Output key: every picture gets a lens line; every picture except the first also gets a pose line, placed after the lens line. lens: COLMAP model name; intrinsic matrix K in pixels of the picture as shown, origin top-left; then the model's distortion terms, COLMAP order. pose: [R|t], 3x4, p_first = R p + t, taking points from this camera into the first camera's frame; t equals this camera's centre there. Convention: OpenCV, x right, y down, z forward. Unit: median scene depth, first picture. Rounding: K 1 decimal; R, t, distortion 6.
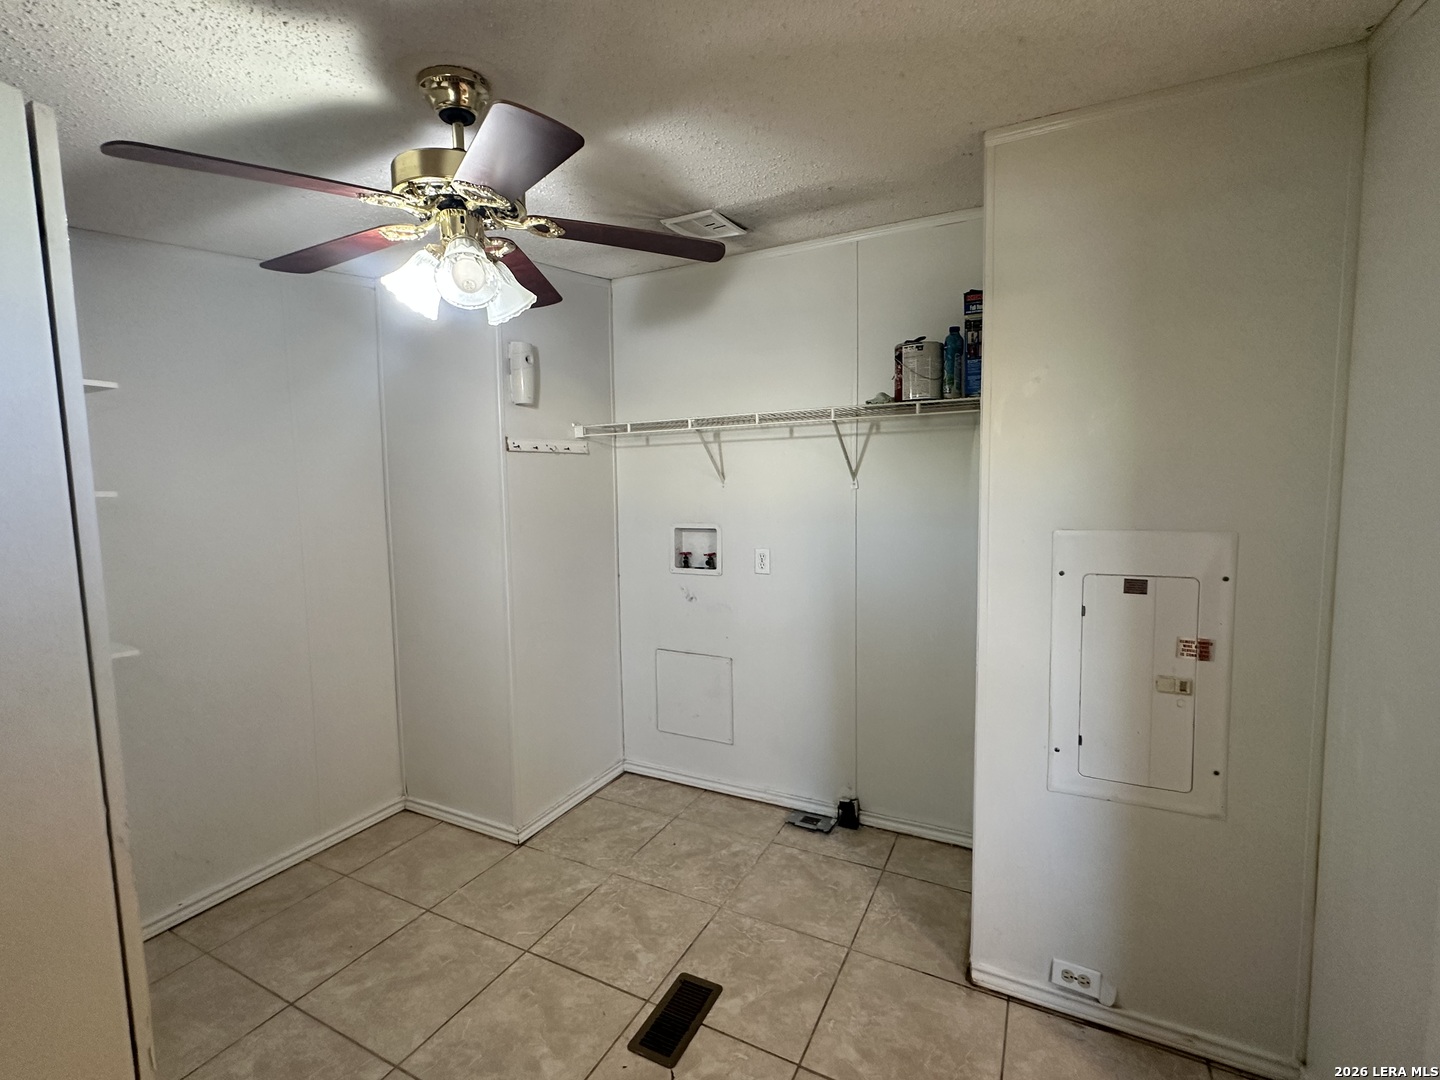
lens RADIAL K [[647.9, 0, 716.0], [0, 647.9, 538.6], [0, 0, 1]] dist [0.001264, 0.000766]
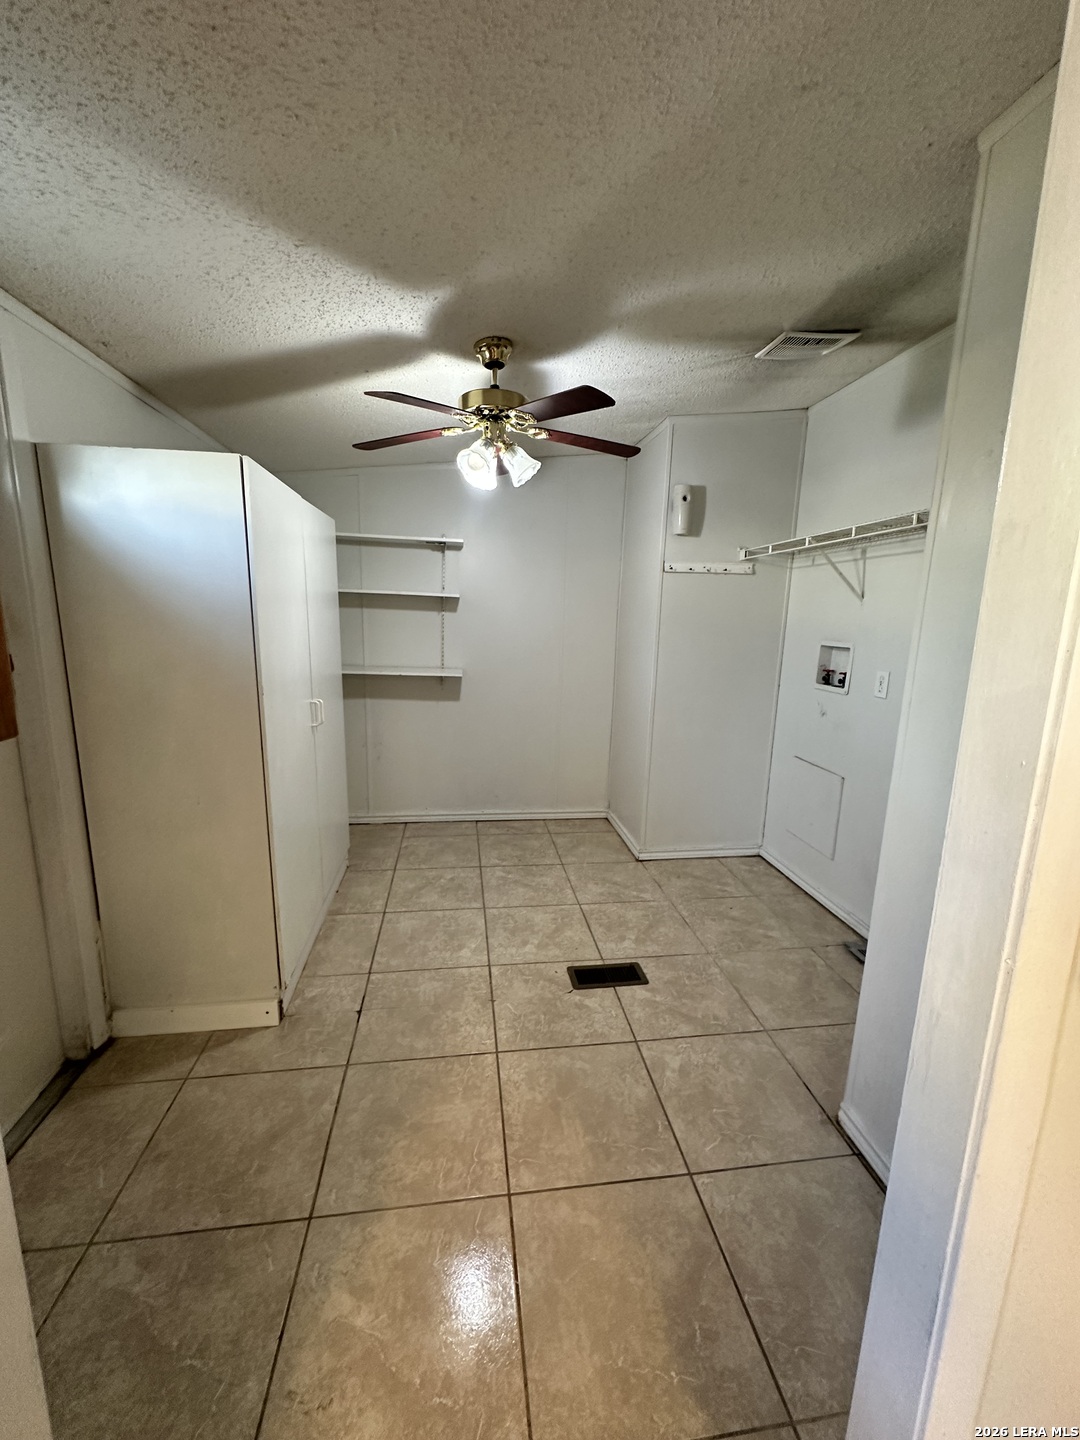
lens RADIAL K [[578.0, 0, 543.2], [0, 578.0, 721.1], [0, 0, 1]] dist [-0.003236, 0.000588]
pose [[0.576612, 0.180082, -0.796925, 0.537325], [-0.104884, 0.983651, 0.146388, 0.018160], [0.810258, -0.000824, 0.586073, 0.108571]]
